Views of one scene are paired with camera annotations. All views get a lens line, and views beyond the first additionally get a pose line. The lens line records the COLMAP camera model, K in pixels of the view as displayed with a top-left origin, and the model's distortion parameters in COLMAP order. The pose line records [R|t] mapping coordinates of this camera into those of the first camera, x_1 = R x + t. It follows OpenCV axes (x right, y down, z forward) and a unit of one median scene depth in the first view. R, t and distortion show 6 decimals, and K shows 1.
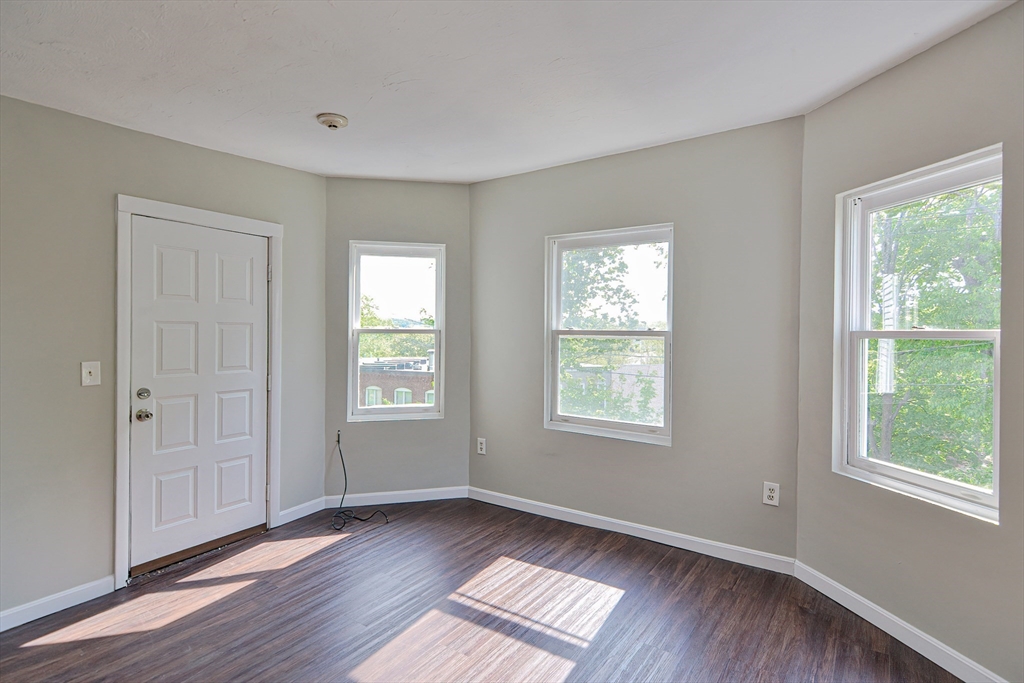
lens RADIAL K [[517.8, 0, 512.0], [0, 517.8, 341.5], [0, 0, 1]] dist [0.013028, -0.000141]
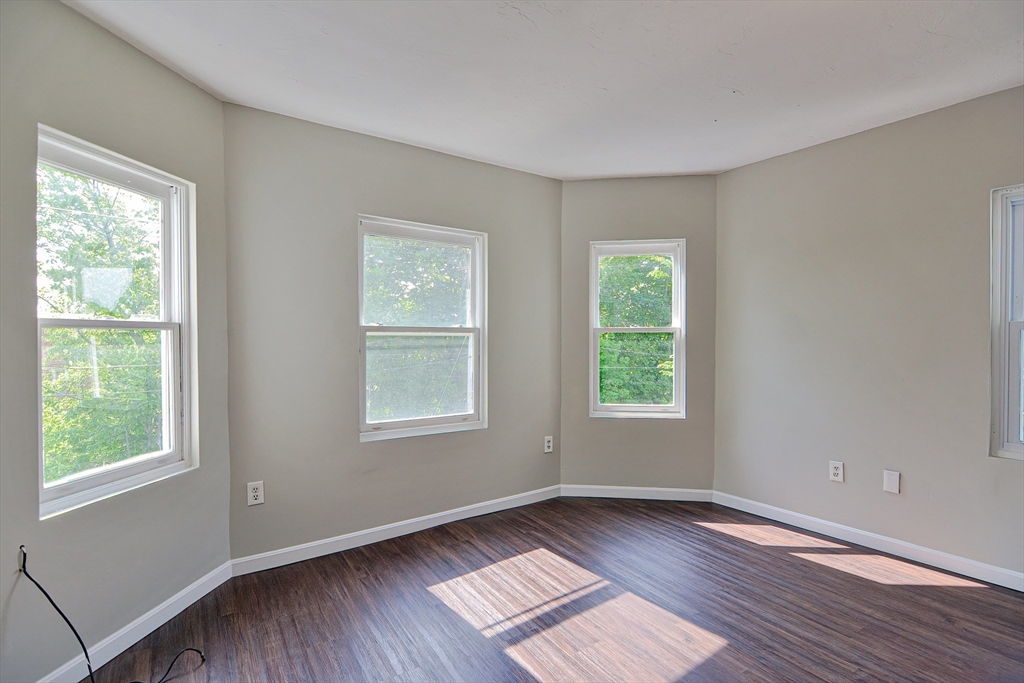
lens RADIAL K [[513.0, 0, 512.6], [0, 513.0, 355.8], [0, 0, 1]] dist [0.000435, -0.000191]
pose [[0.333856, -0.043243, 0.941632, -0.790053], [0.022554, 0.999028, 0.037883, 0.000473], [-0.942354, 0.008590, 0.334507, 0.604518]]
